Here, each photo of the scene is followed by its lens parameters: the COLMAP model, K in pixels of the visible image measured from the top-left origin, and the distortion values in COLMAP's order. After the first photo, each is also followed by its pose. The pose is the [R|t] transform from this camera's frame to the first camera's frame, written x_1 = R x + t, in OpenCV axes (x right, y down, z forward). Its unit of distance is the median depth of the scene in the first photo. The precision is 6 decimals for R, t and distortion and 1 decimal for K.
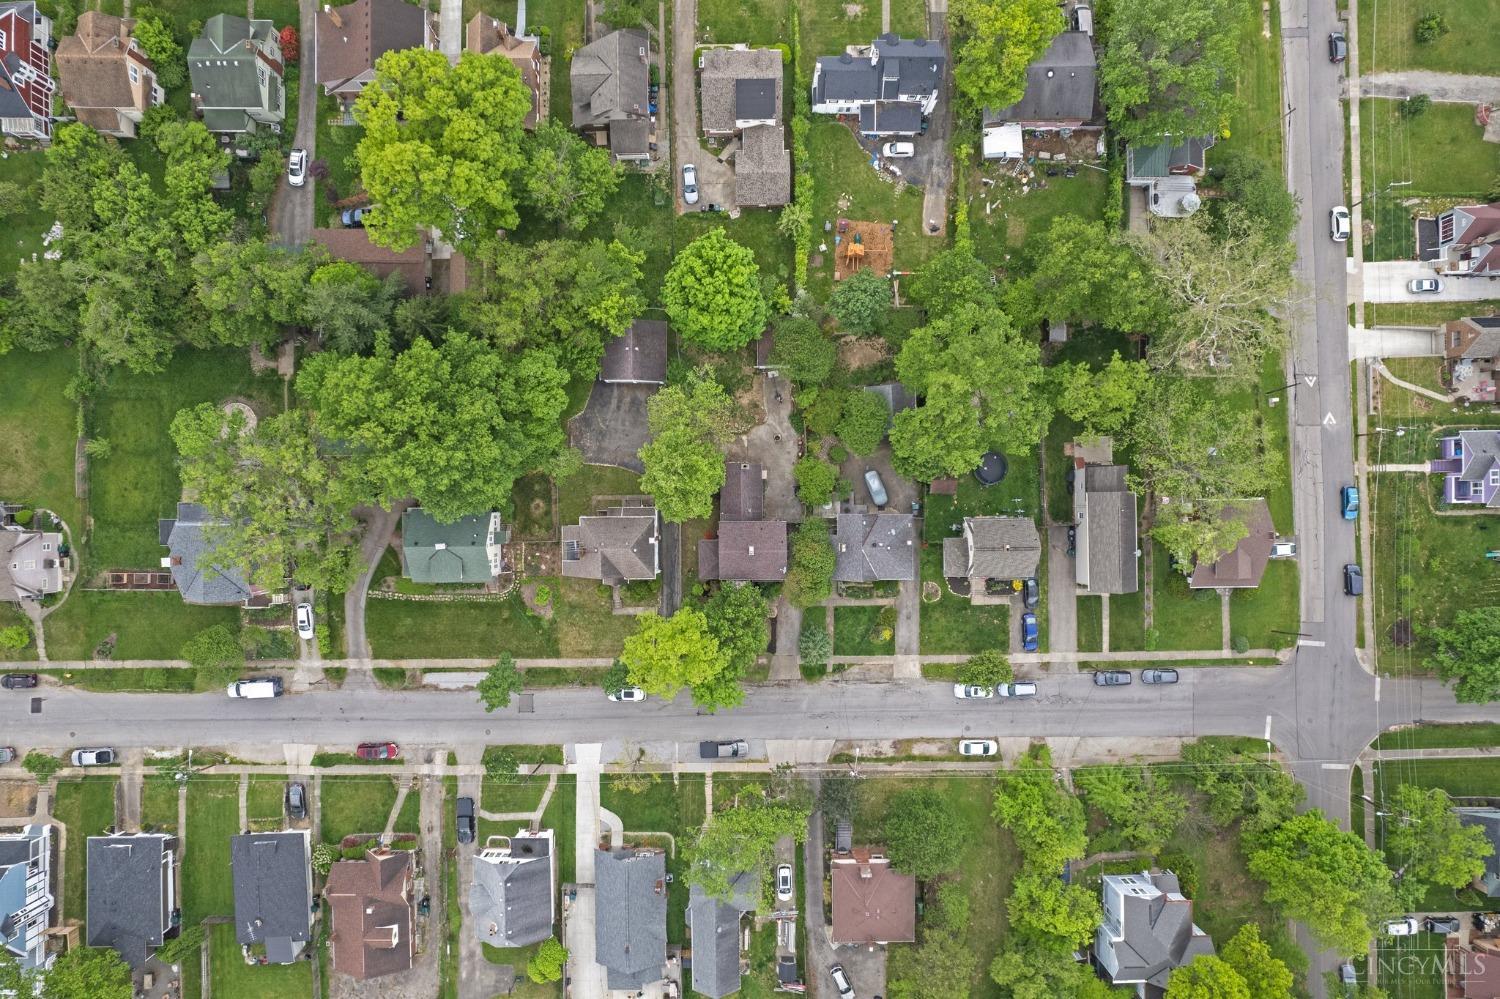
lens RADIAL K [[940.5, 0, 743.8], [0, 940.5, 501.3], [0, 0, 1]] dist [-0.058702, 0.033660]
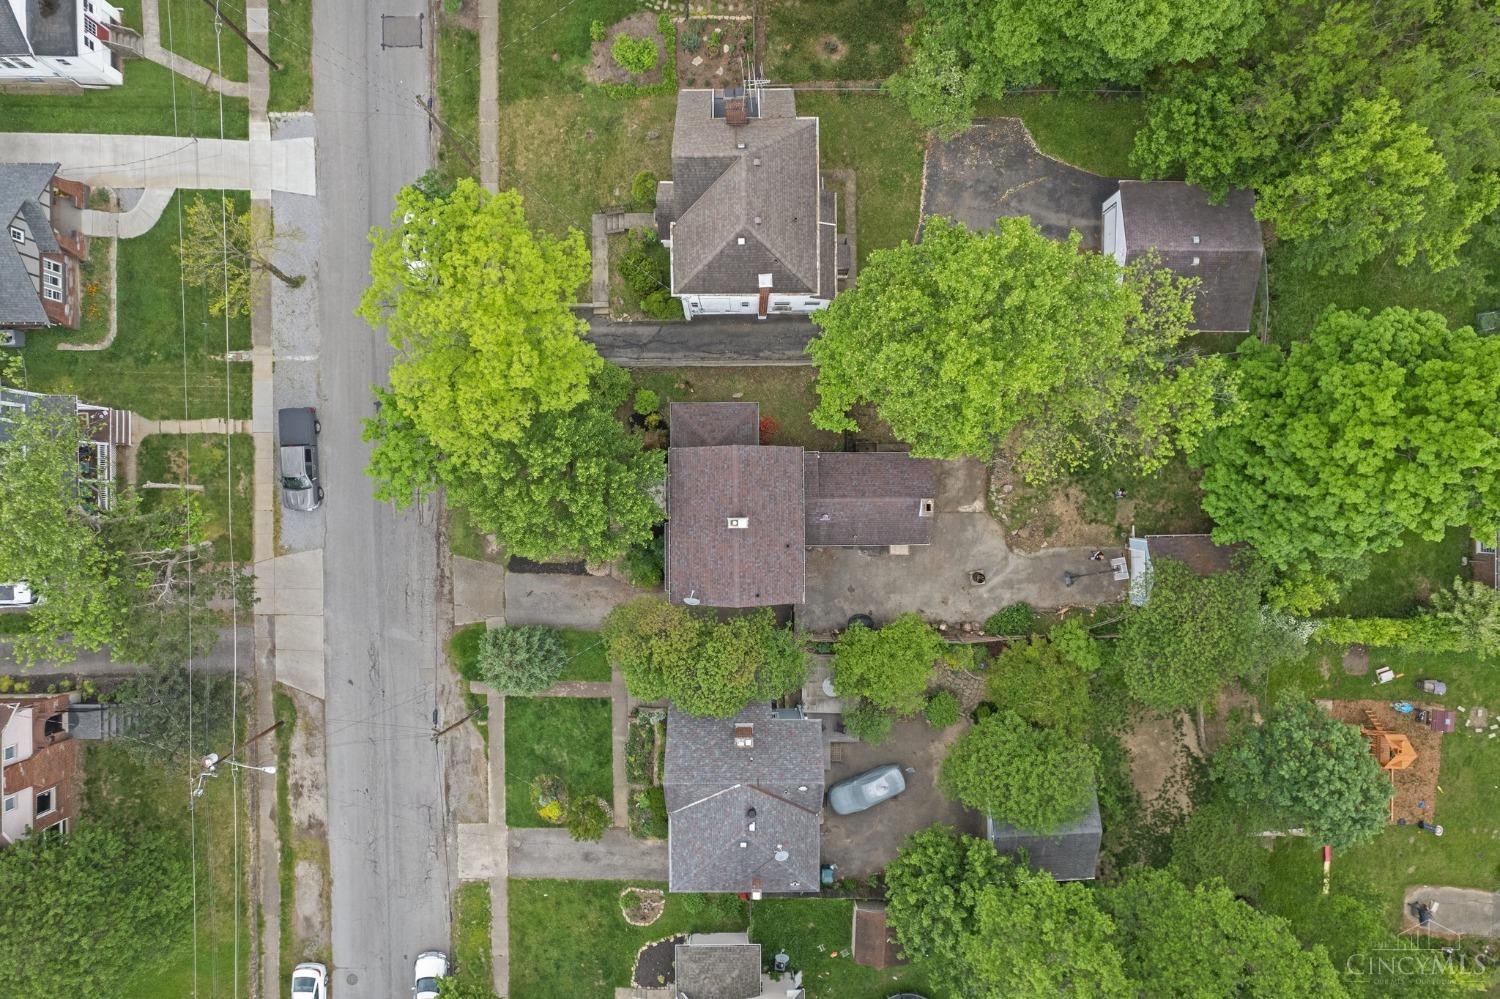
lens RADIAL K [[940.5, 0, 753.9], [0, 940.5, 505.1], [0, 0, 1]] dist [-0.058702, 0.033660]
pose [[-0.001720, 0.999985, 0.005173, -0.001631], [-0.999932, -0.001660, -0.011581, 0.047193], [-0.011572, -0.005193, 0.999920, 0.542538]]
